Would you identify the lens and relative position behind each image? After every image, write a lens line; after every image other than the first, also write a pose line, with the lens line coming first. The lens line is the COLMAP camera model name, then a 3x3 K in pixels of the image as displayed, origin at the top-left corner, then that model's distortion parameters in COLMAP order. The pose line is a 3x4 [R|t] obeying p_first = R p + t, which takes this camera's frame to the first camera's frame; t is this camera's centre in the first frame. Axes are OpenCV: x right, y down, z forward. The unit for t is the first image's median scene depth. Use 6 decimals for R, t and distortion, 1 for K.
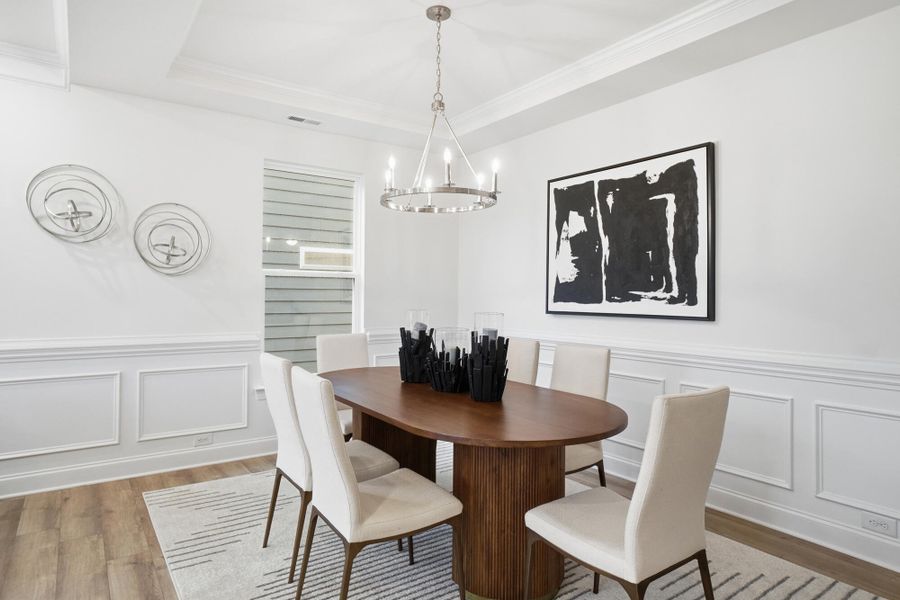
lens RADIAL K [[530.2, 0, 449.8], [0, 530.2, 296.5], [0, 0, 1]] dist [-0.004316, -0.000240]
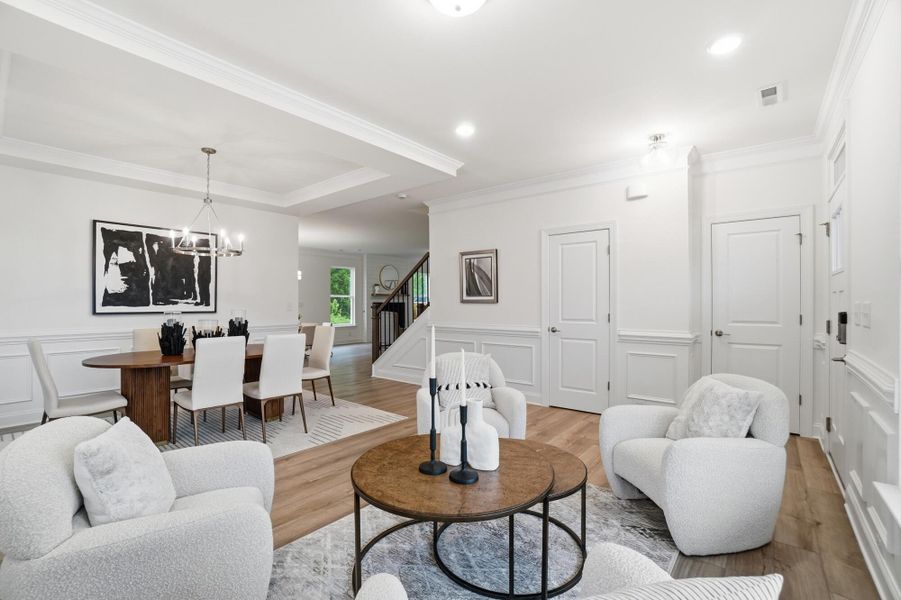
lens RADIAL K [[388.0, 0, 450.4], [0, 388.0, 300.3], [0, 0, 1]] dist [-0.000080, 0.000001]
pose [[-0.268862, -0.009753, 0.963129, -1.169089], [-0.010414, 0.999920, 0.007218, -0.025319], [-0.963122, -0.008089, -0.268942, 0.402775]]
